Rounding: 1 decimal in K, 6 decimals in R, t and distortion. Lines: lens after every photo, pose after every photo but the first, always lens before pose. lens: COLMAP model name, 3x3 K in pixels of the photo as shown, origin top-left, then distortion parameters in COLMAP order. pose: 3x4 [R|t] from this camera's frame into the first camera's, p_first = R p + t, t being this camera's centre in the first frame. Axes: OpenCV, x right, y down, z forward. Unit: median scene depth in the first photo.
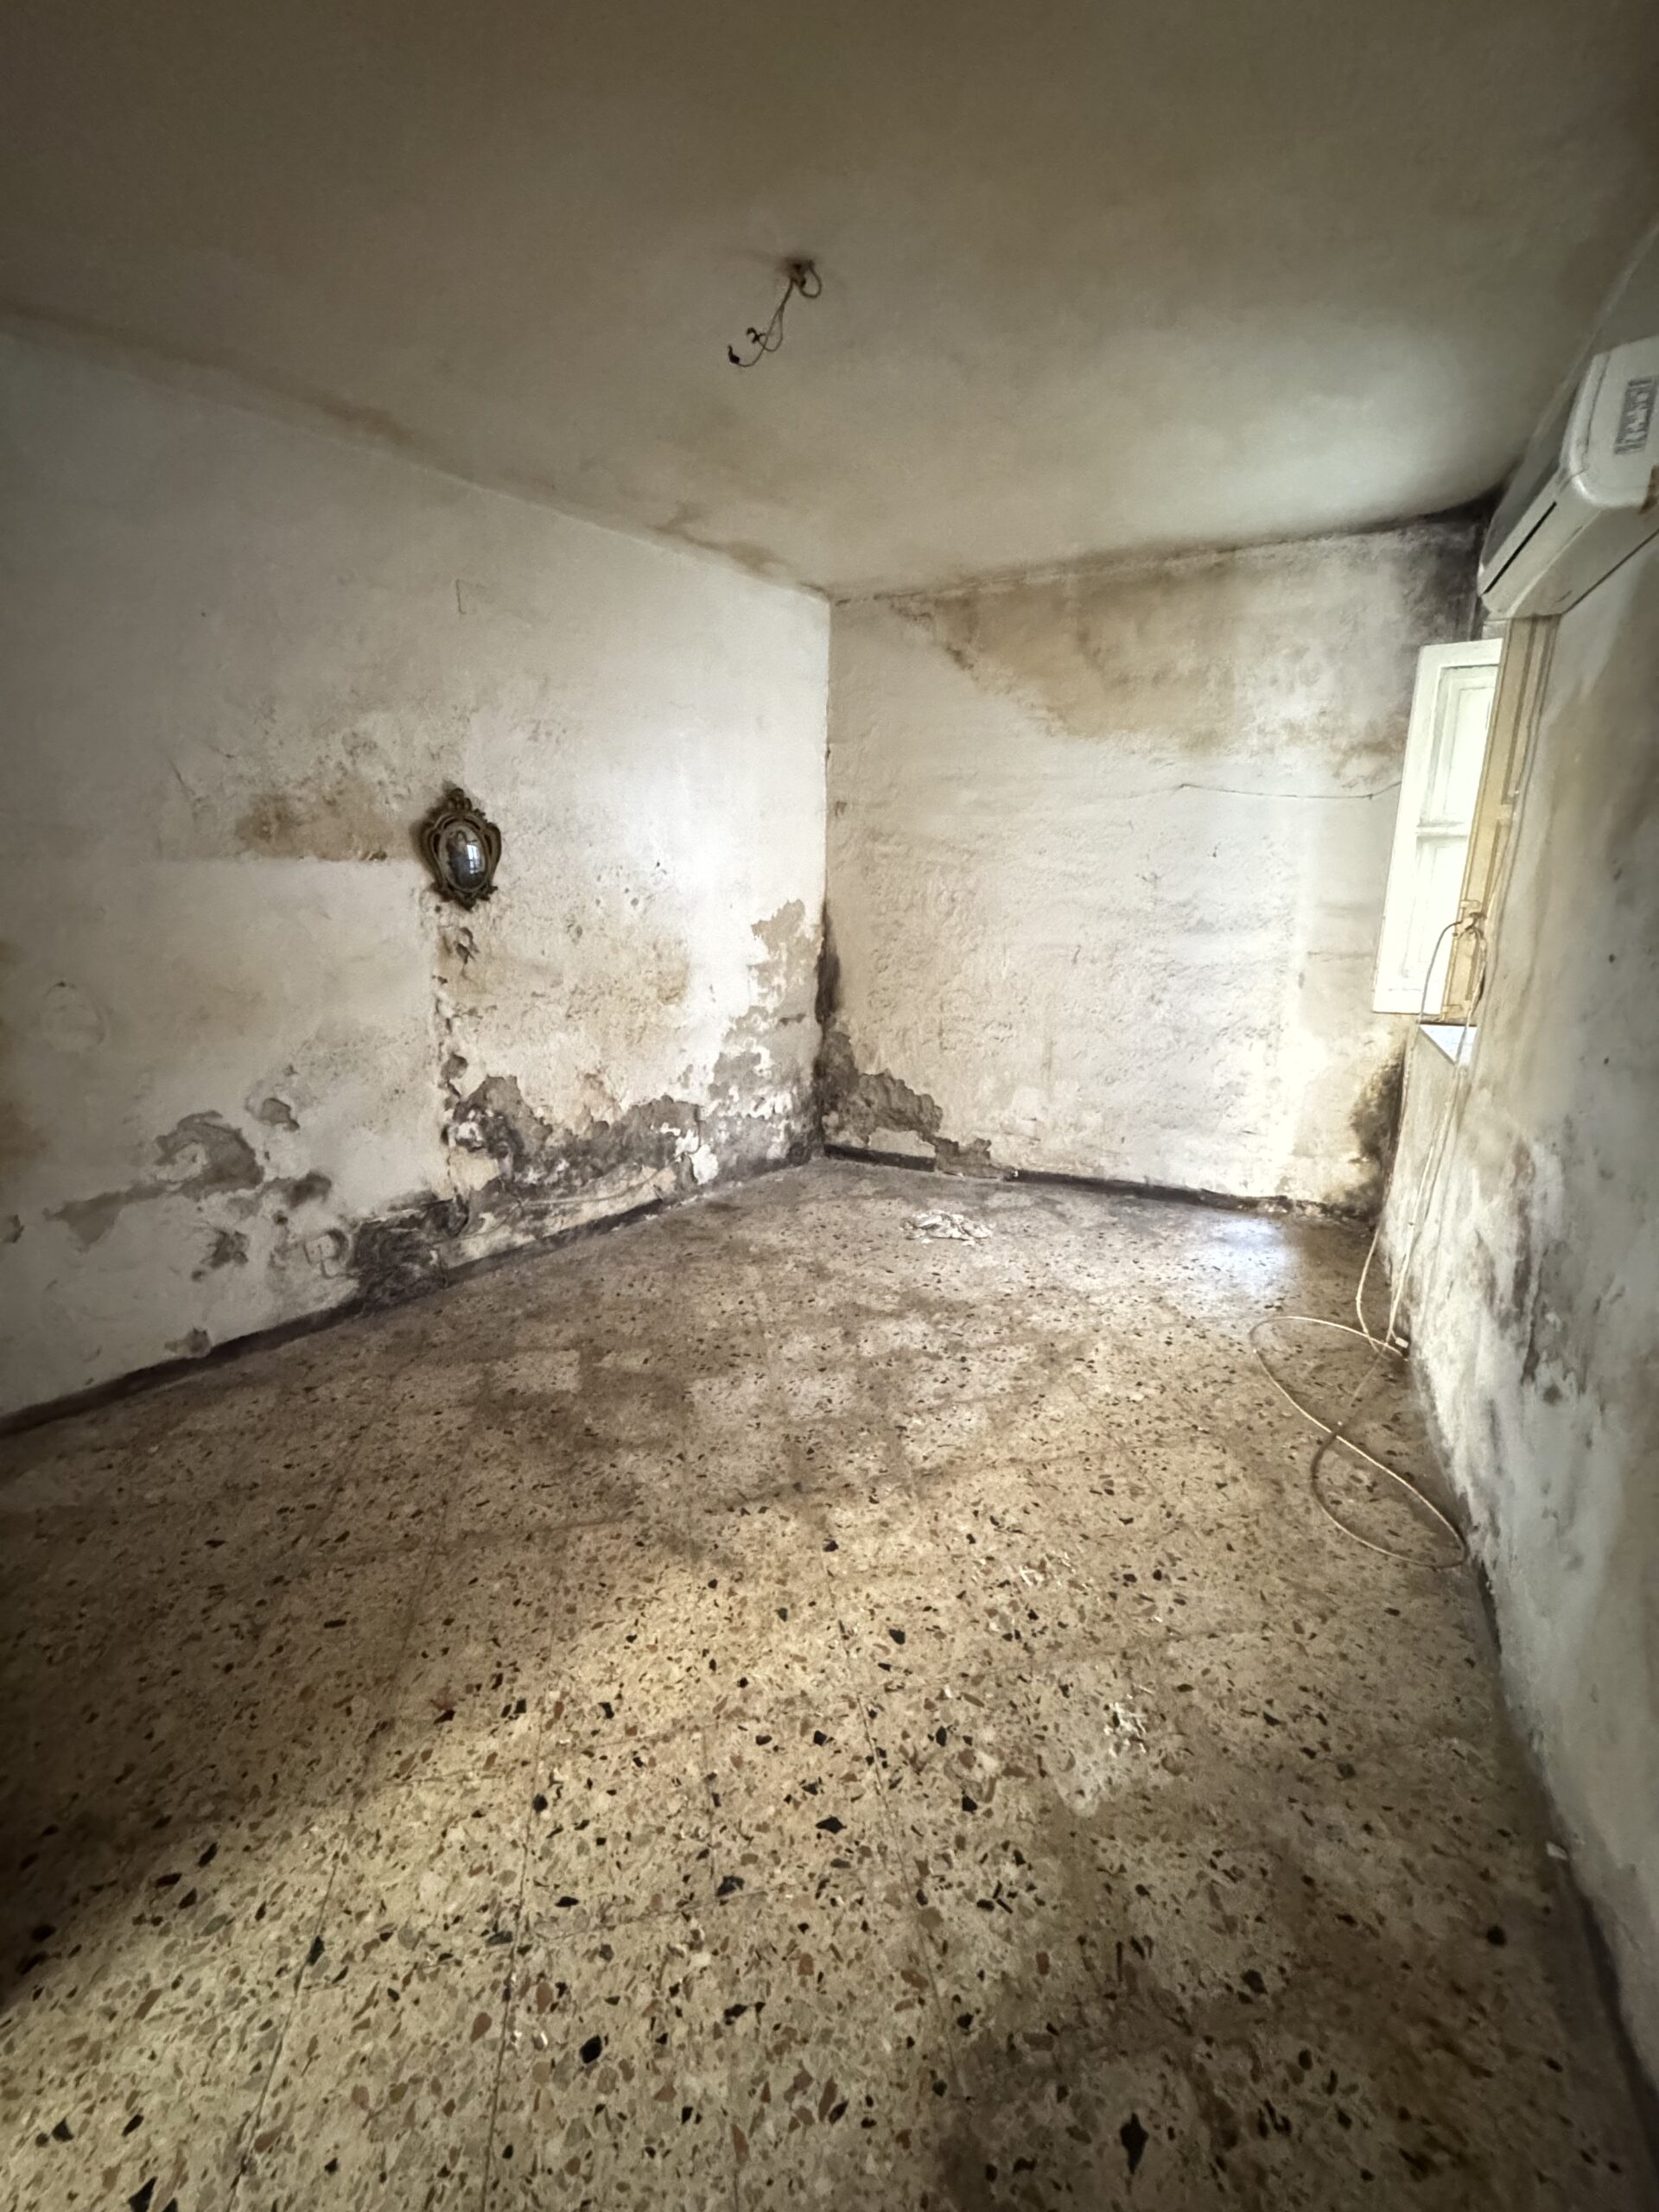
lens RADIAL K [[881.2, 0, 829.3], [0, 881.2, 1102.5], [0, 0, 1]] dist [-0.005797, 0.000685]
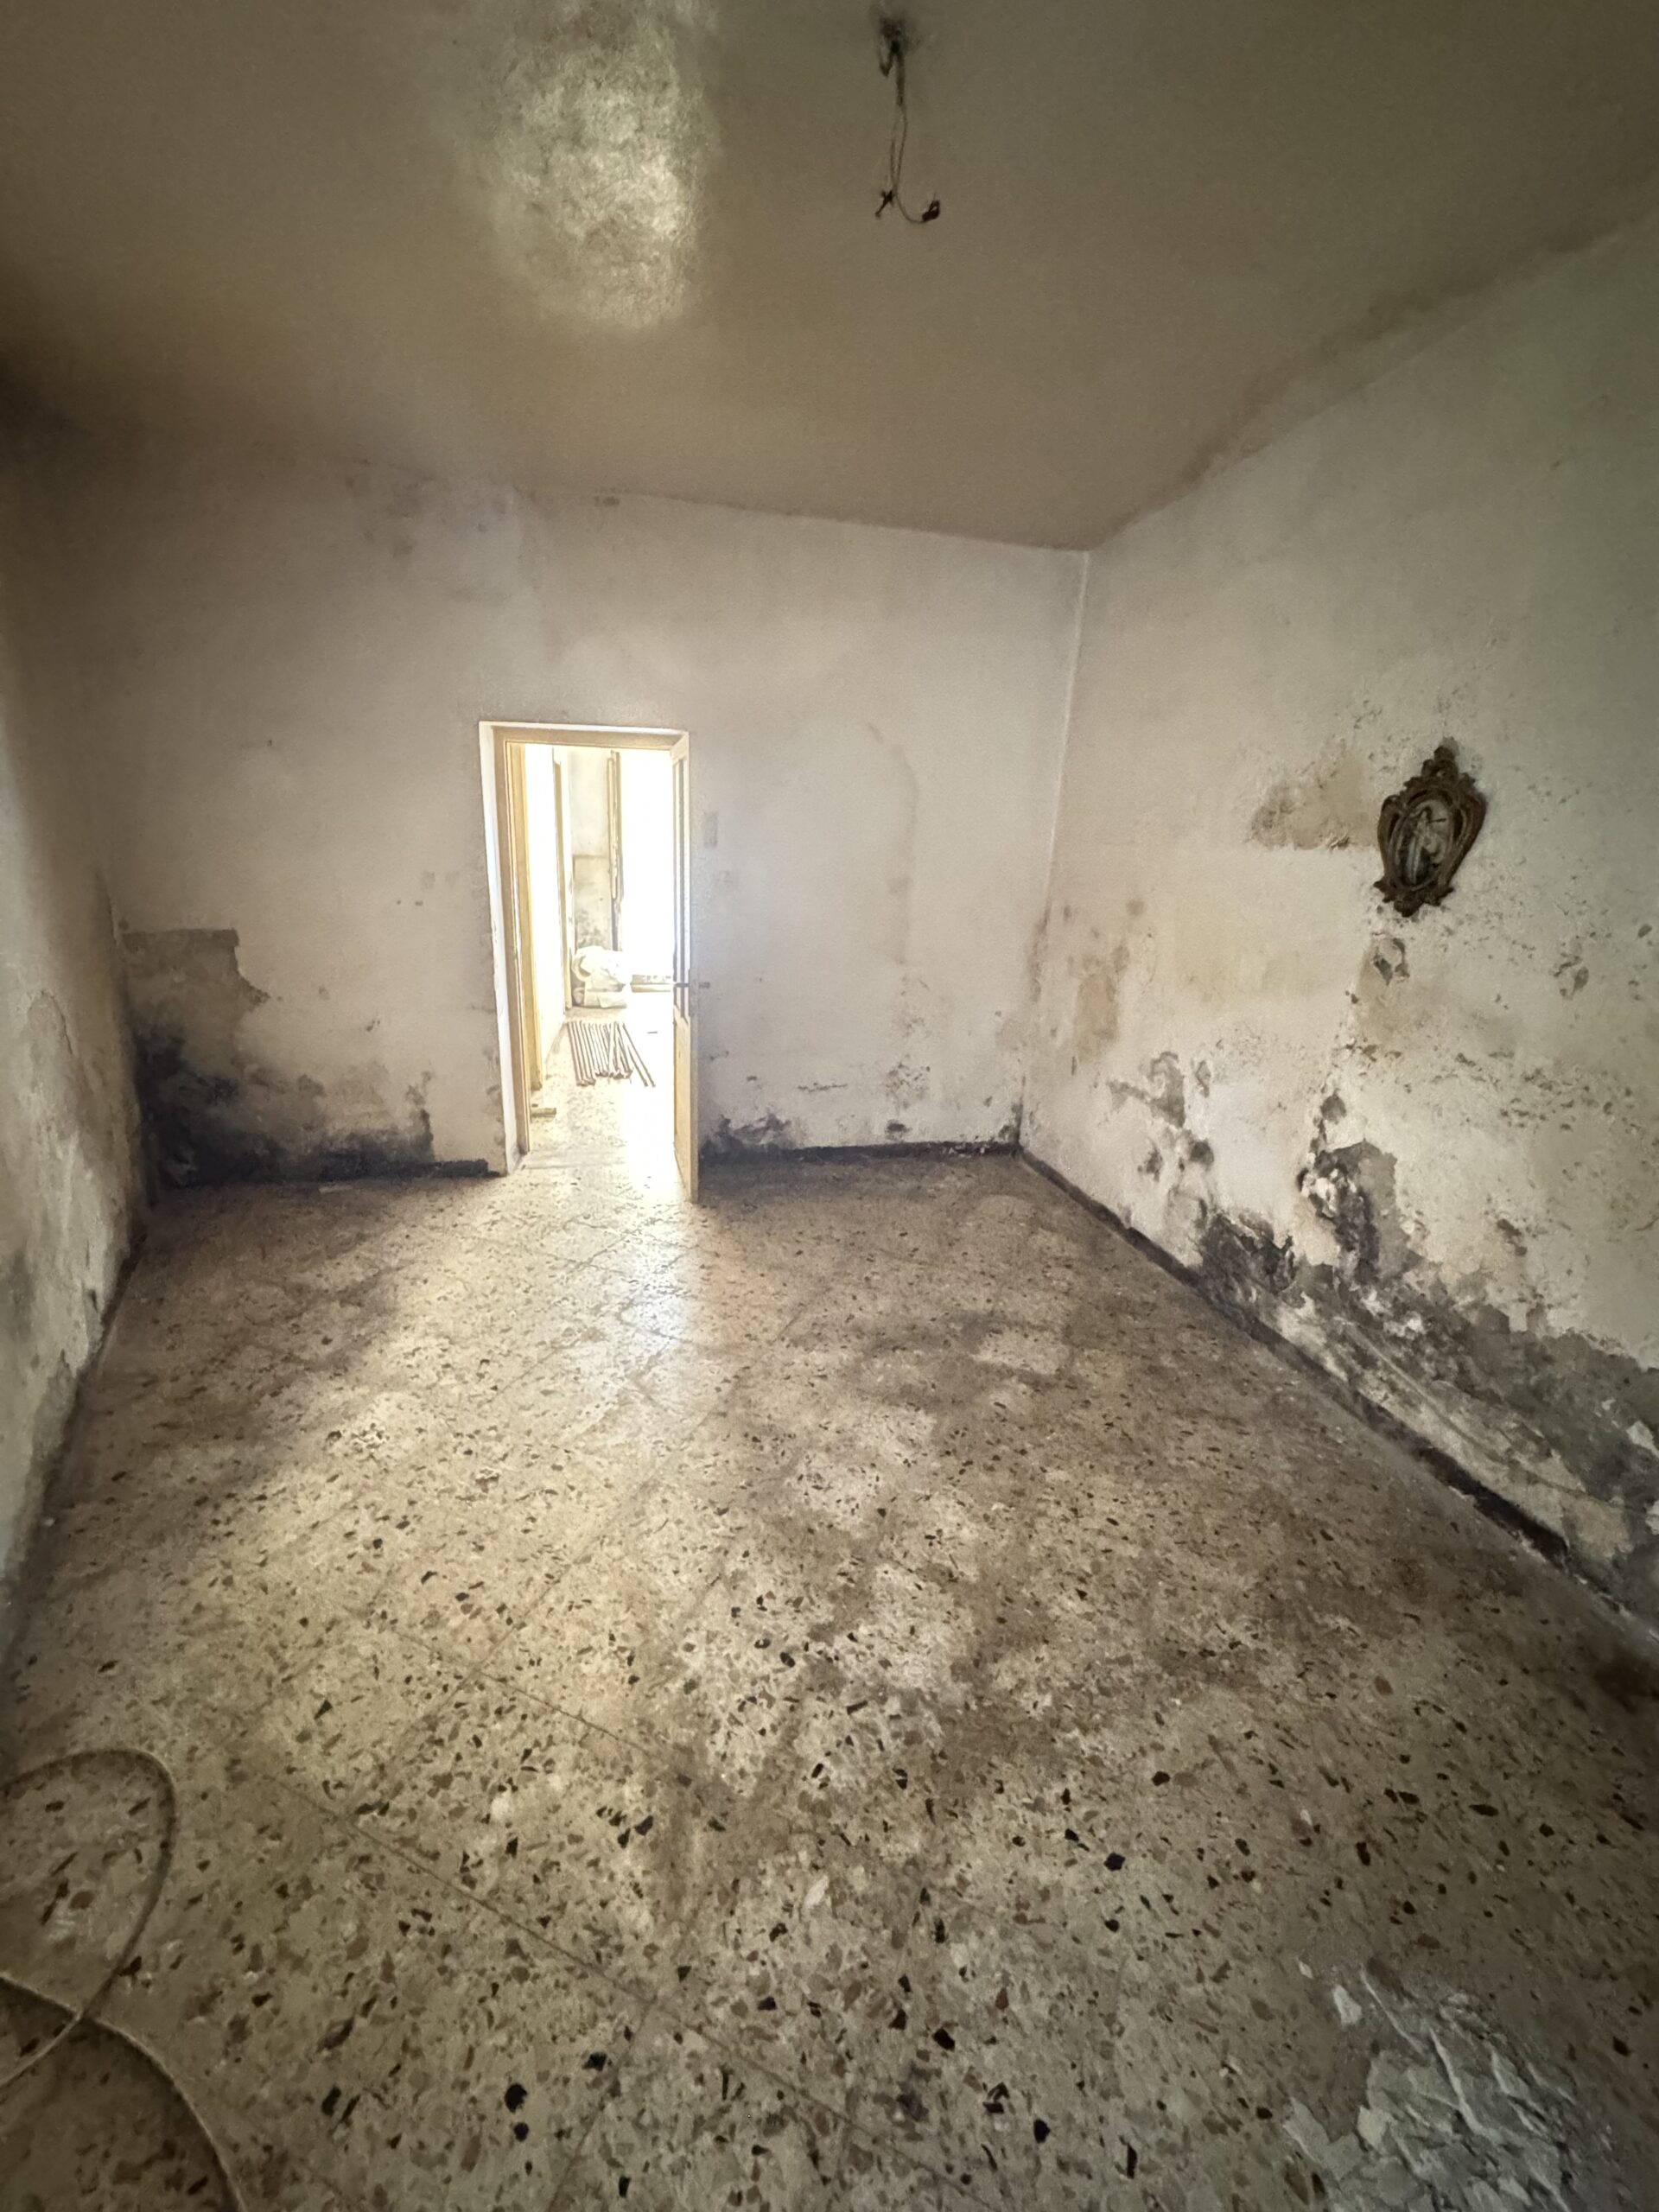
lens RADIAL K [[881.2, 0, 829.3], [0, 881.2, 1102.5], [0, 0, 1]] dist [-0.005797, 0.000685]
pose [[-0.560299, 0.212686, -0.800519, 0.476538], [-0.238678, 0.884018, 0.401926, -0.260388], [0.793157, 0.416264, -0.444551, 1.006182]]
